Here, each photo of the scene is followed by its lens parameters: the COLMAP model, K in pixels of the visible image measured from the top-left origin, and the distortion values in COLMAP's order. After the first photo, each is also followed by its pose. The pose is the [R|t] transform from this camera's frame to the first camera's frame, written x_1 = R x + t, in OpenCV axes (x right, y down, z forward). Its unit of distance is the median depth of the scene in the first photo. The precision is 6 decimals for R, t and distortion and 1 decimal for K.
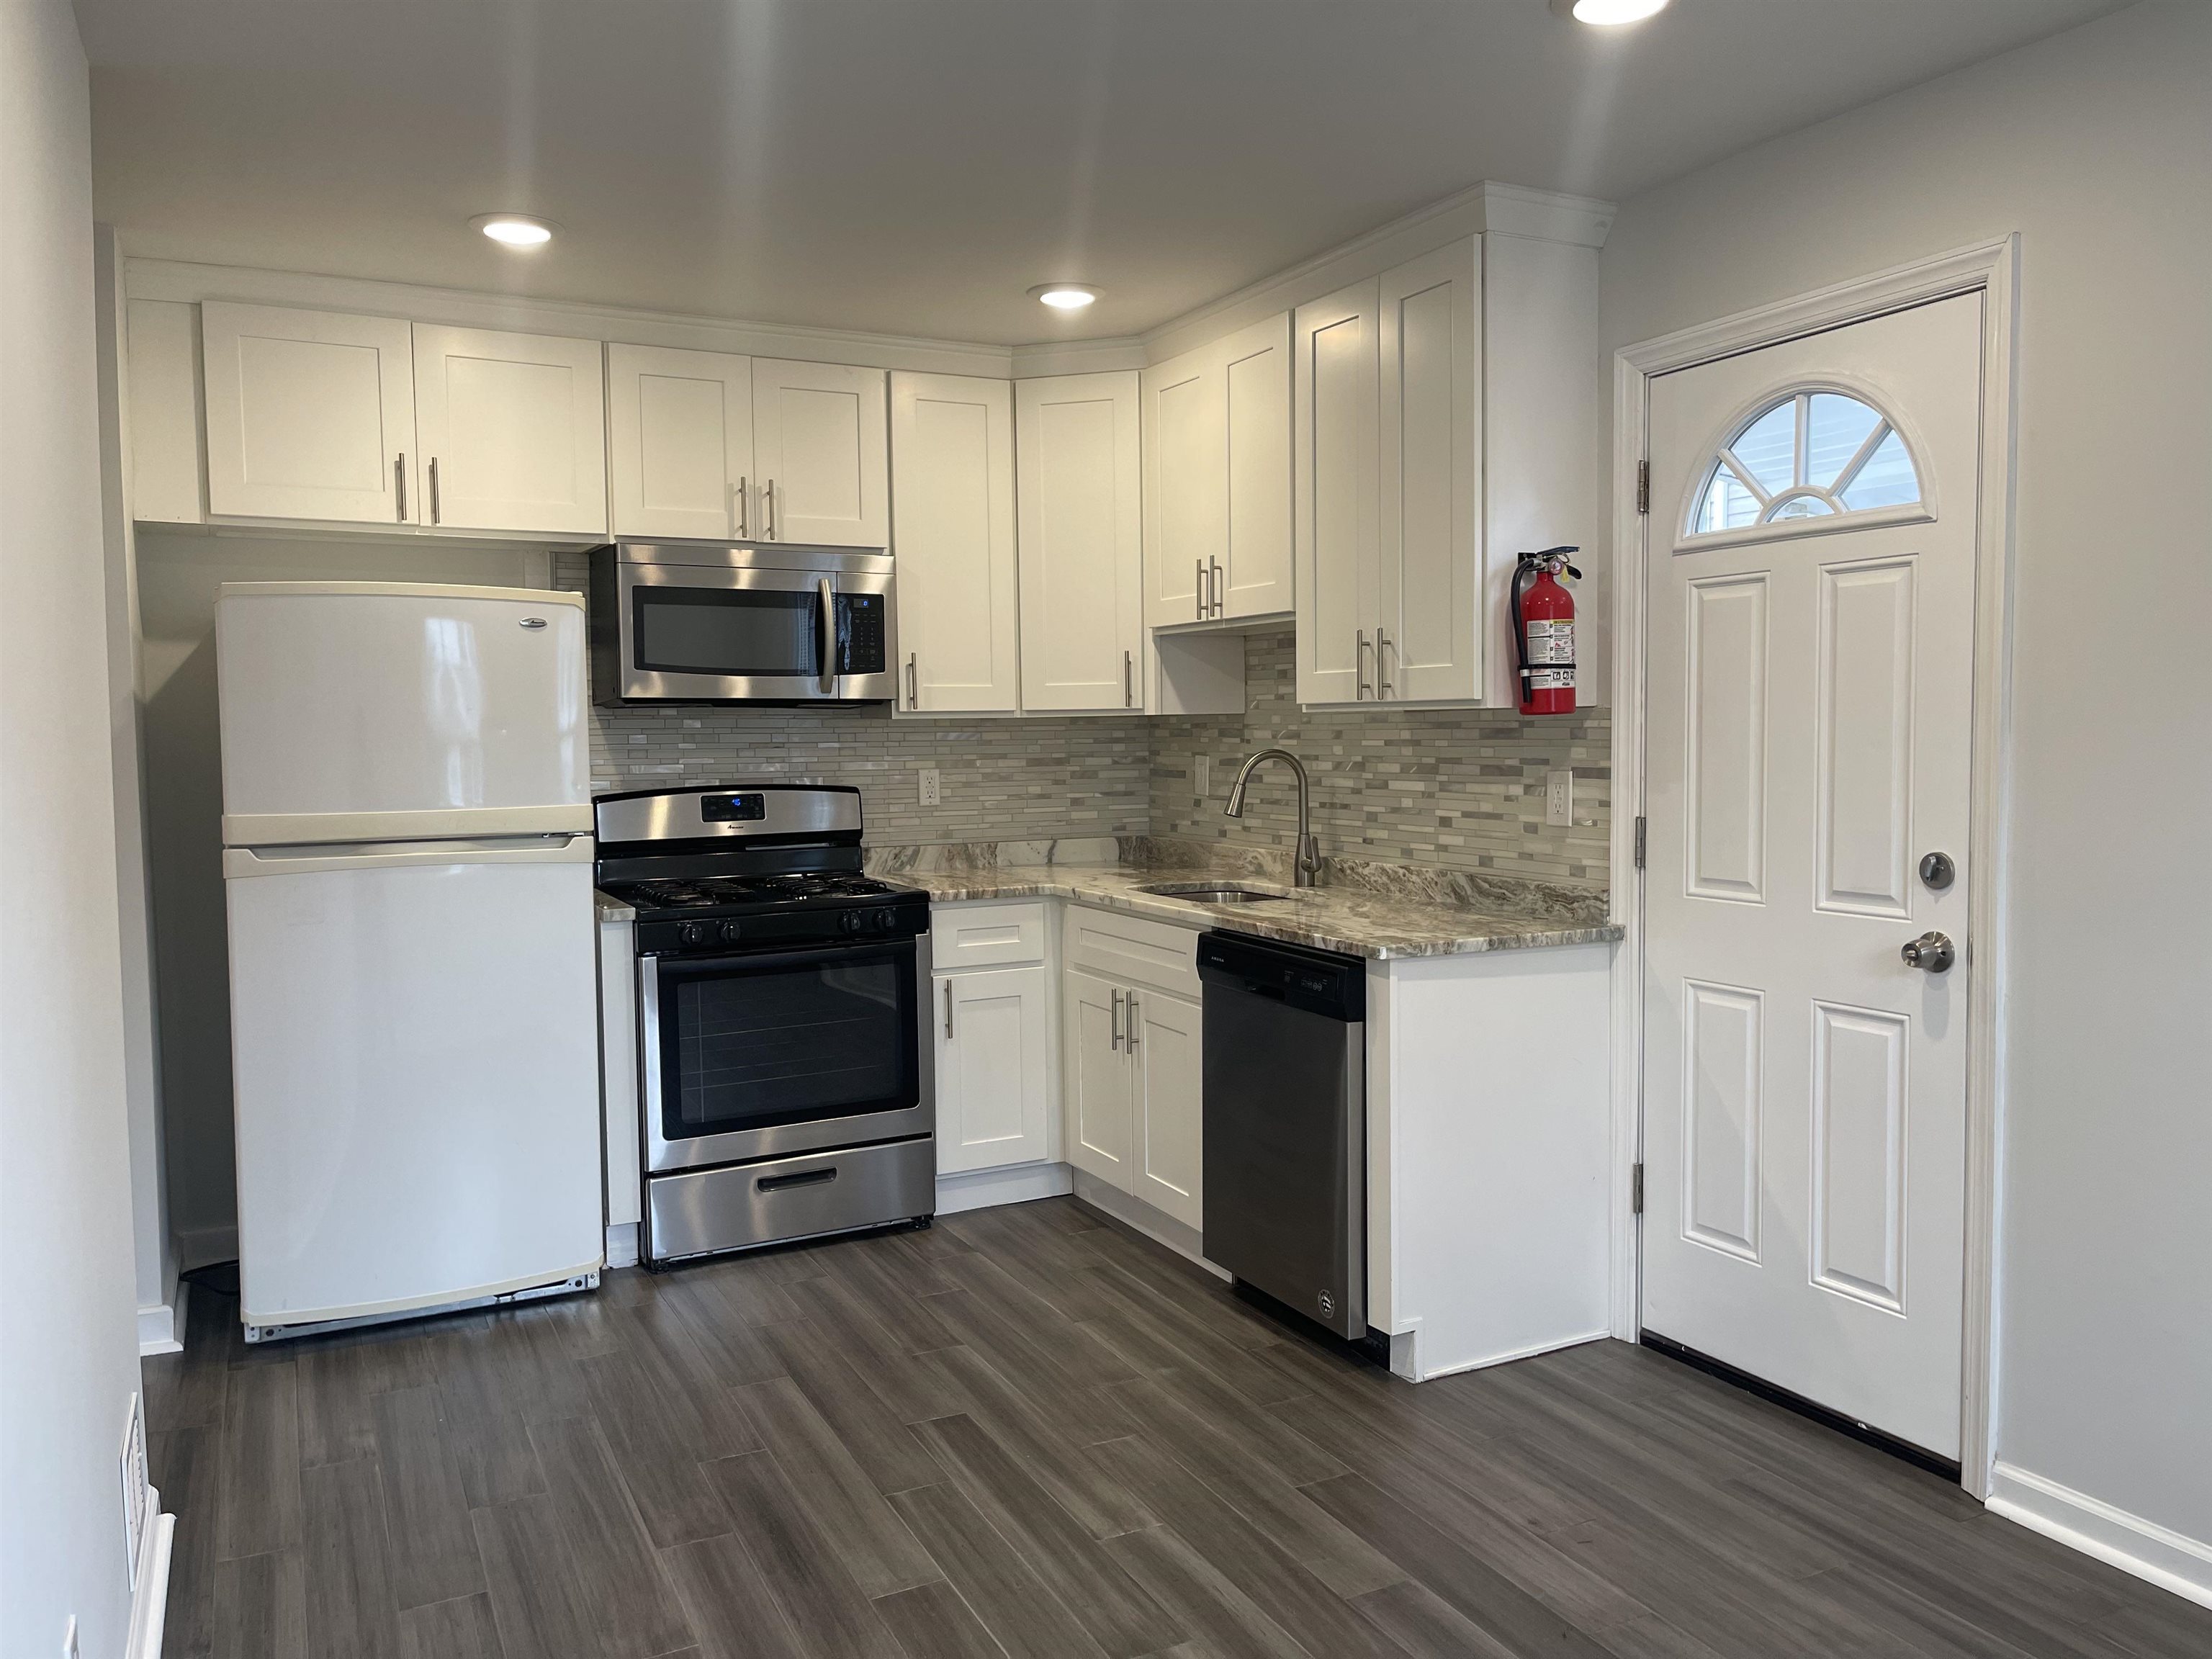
lens RADIAL K [[1668.7, 0, 1103.4], [0, 1668.7, 818.3], [0, 0, 1]] dist [0.069861, -0.089232]
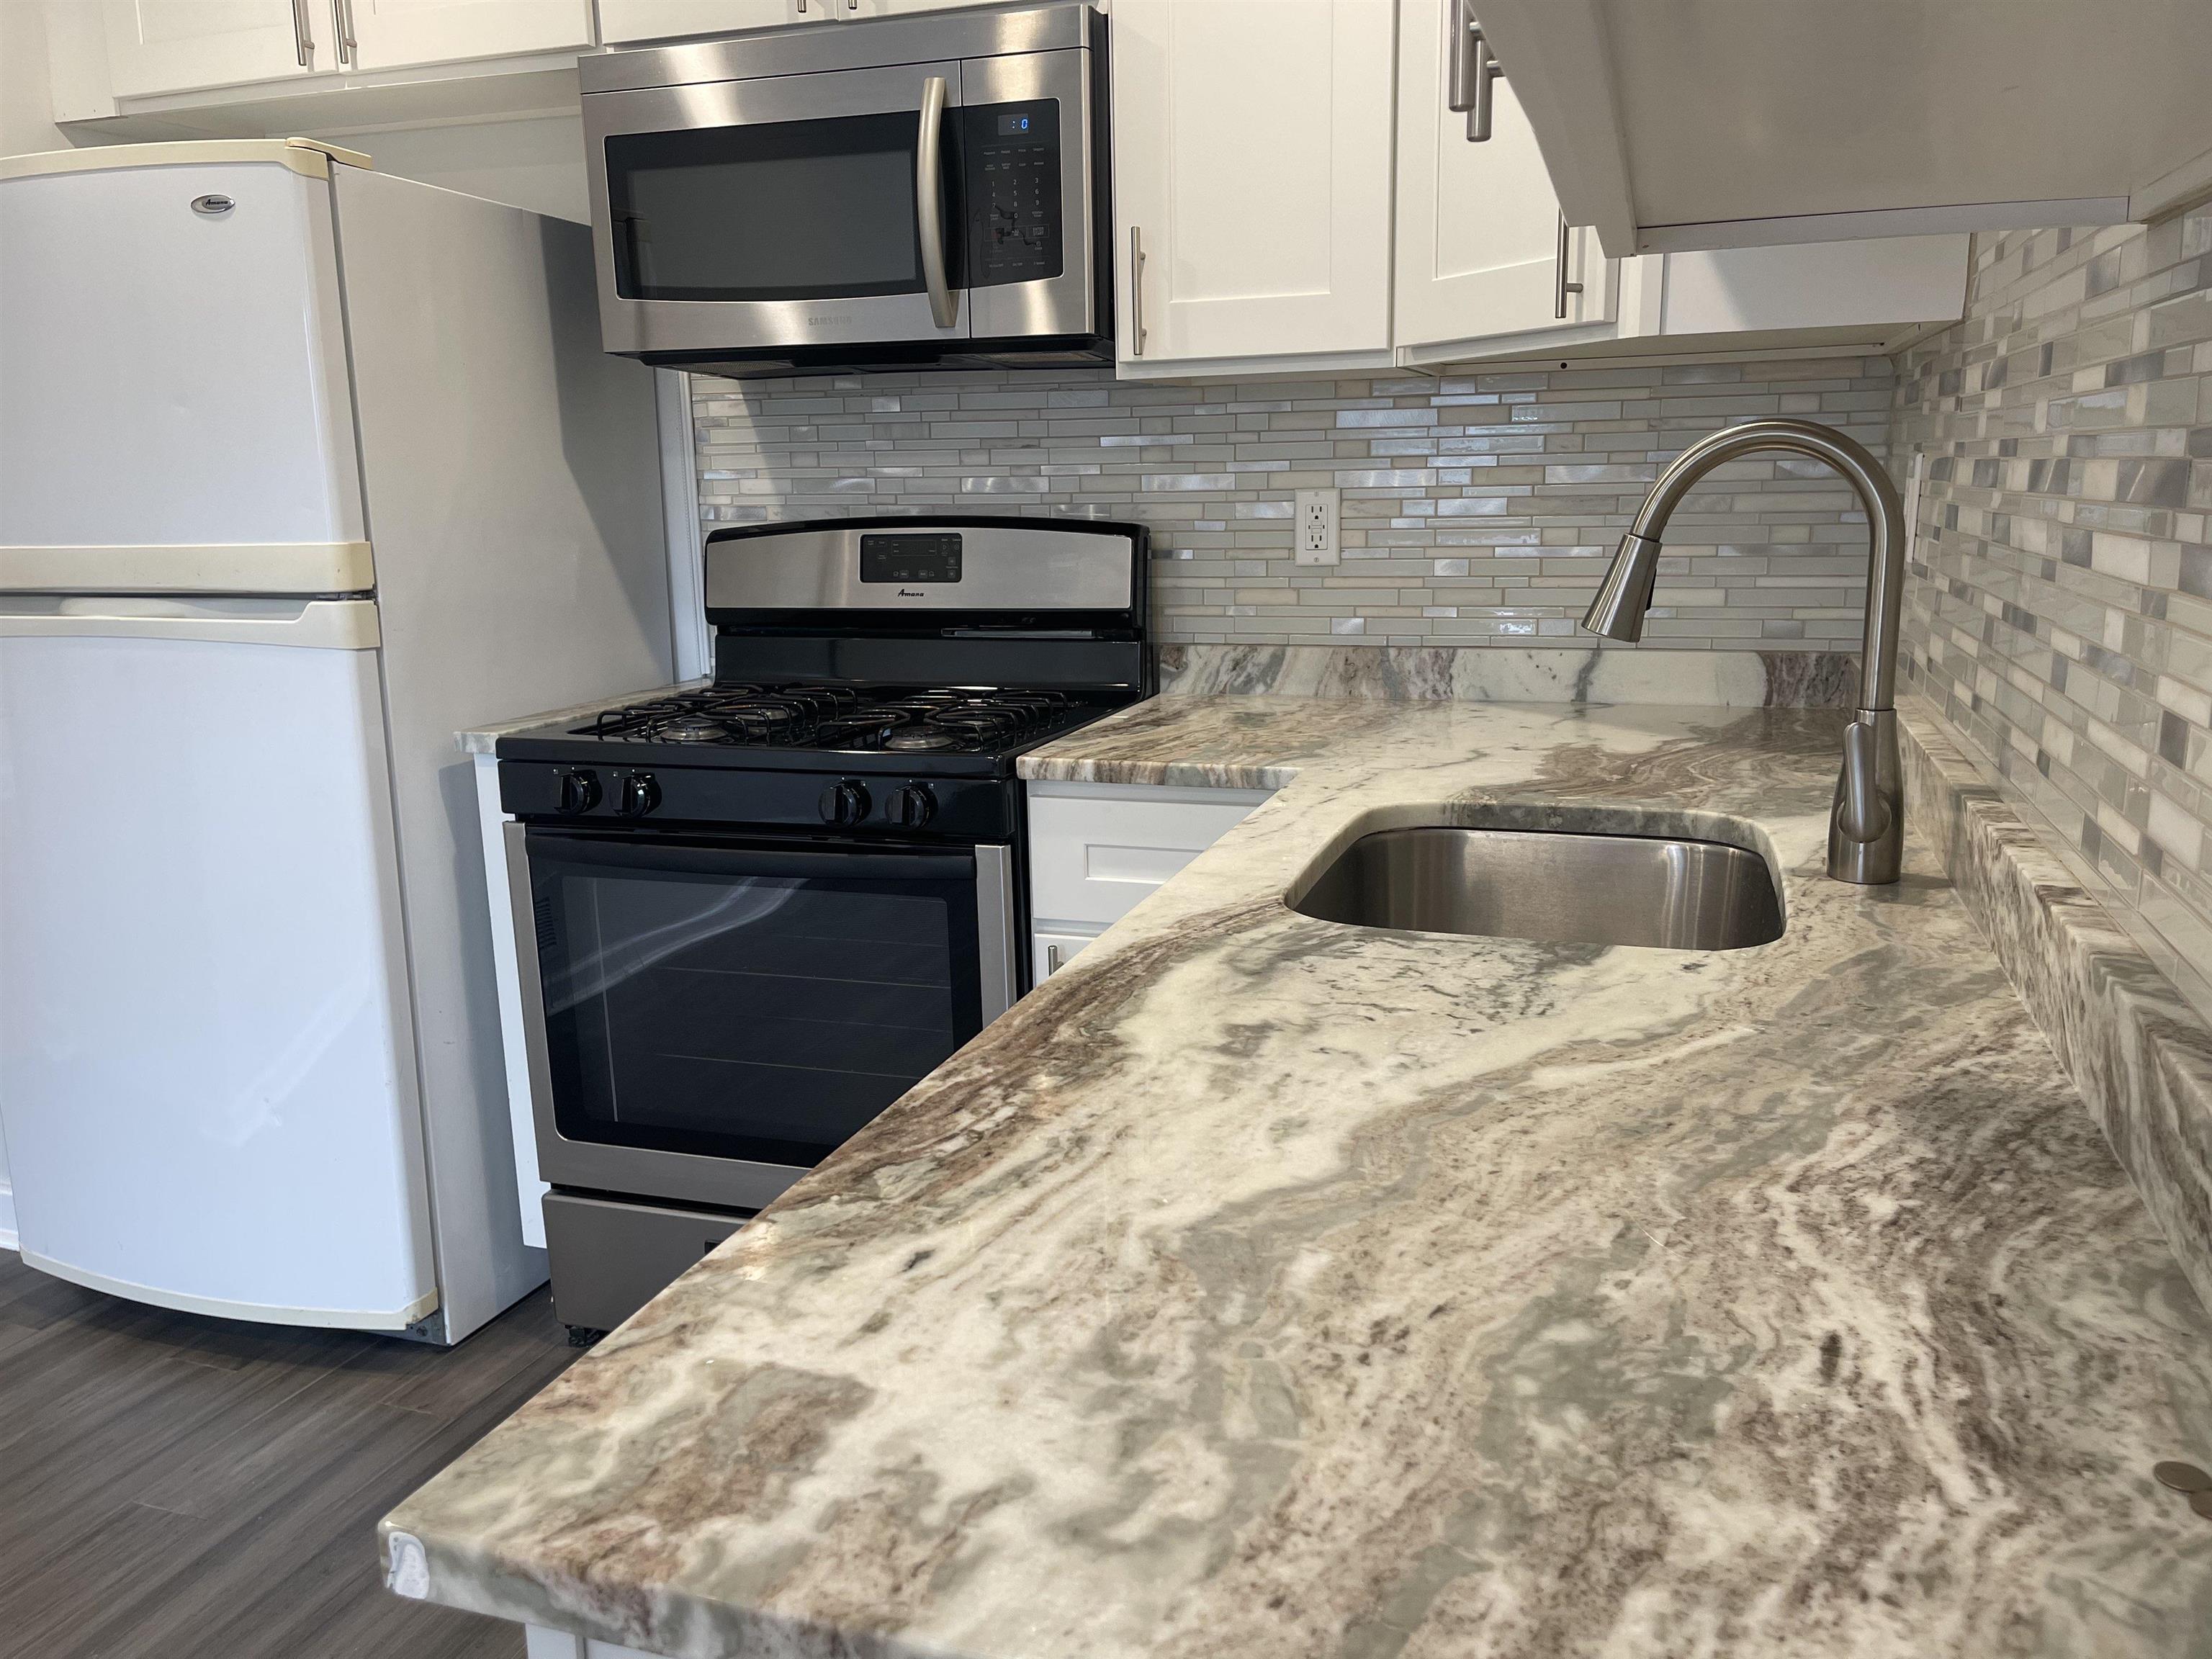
lens RADIAL K [[1683.0, 0, 1106.0], [0, 1683.0, 829.5], [0, 0, 1]] dist [0.080225, -0.121883]
pose [[0.701883, 0.144859, -0.697407, 0.244159], [-0.029517, 0.984176, 0.174718, -0.018619], [0.711680, -0.102046, 0.695052, 0.696216]]
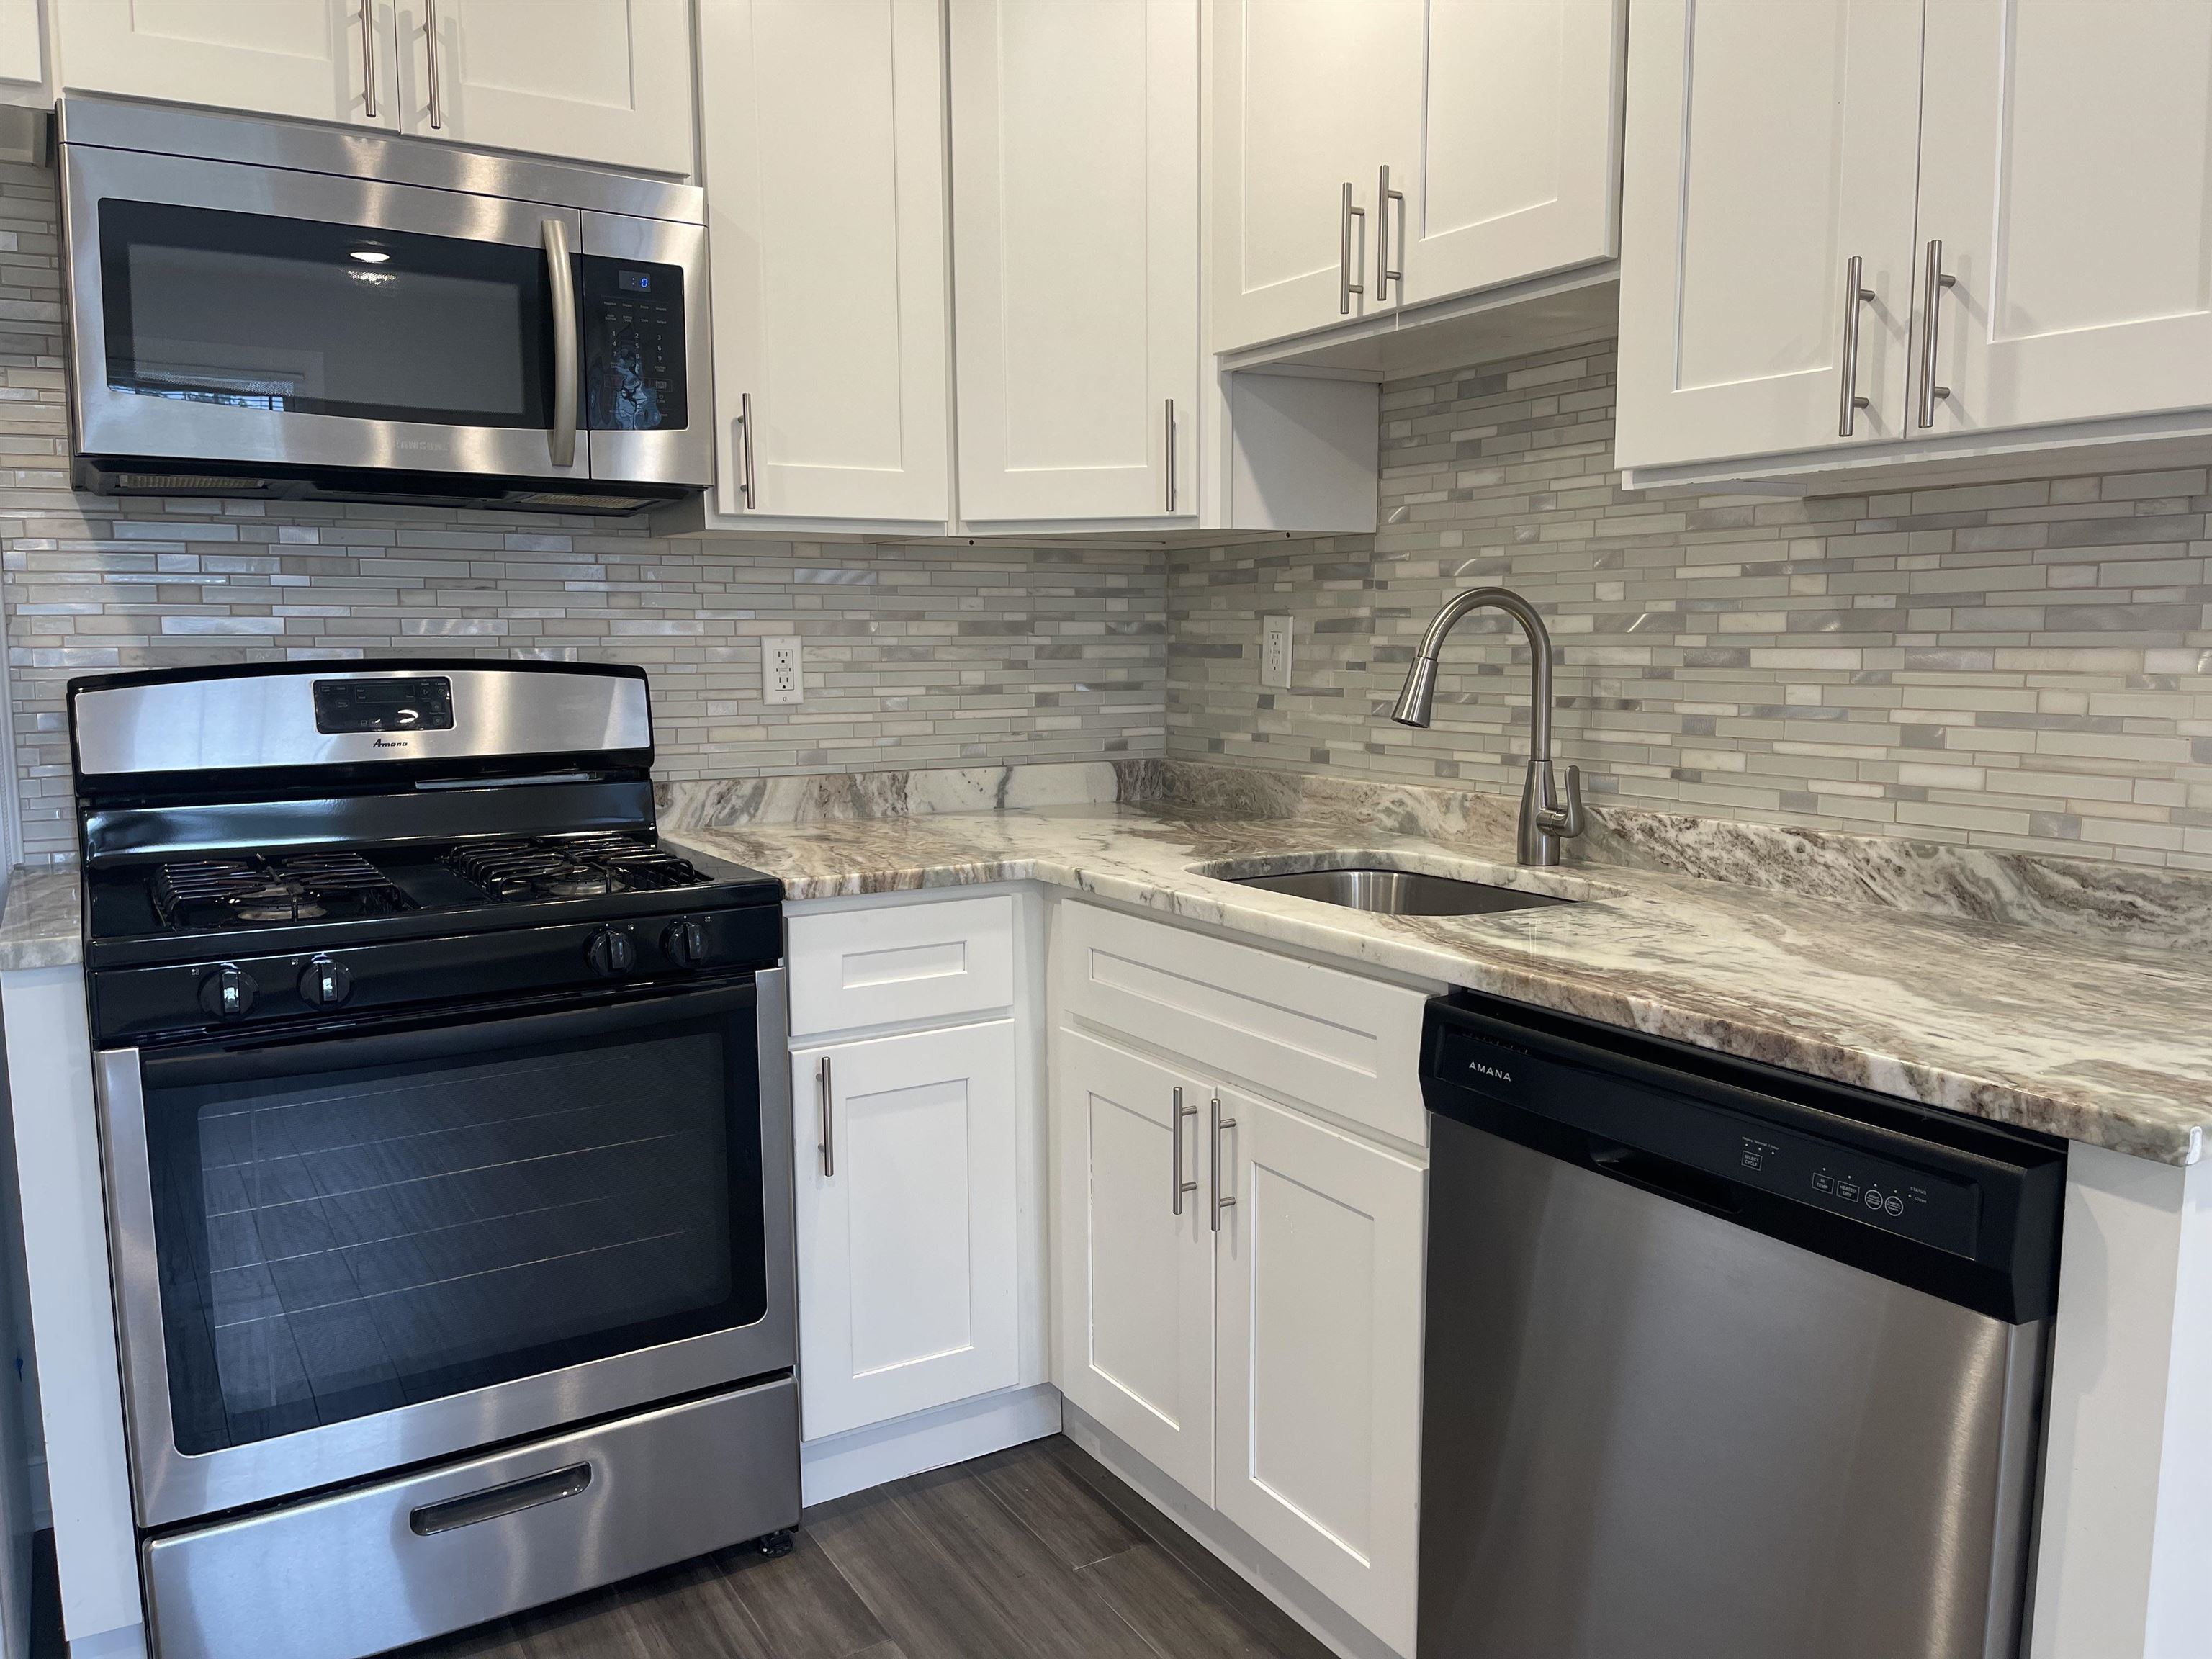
lens RADIAL K [[1670.5, 0, 1105.2], [0, 1670.5, 835.3], [0, 0, 1]] dist [0.066985, -0.084142]
pose [[0.996636, -0.002776, 0.081907, -0.051569], [-0.002370, 0.998032, 0.062665, 0.000671], [-0.081920, -0.062649, 0.994668, 0.516053]]
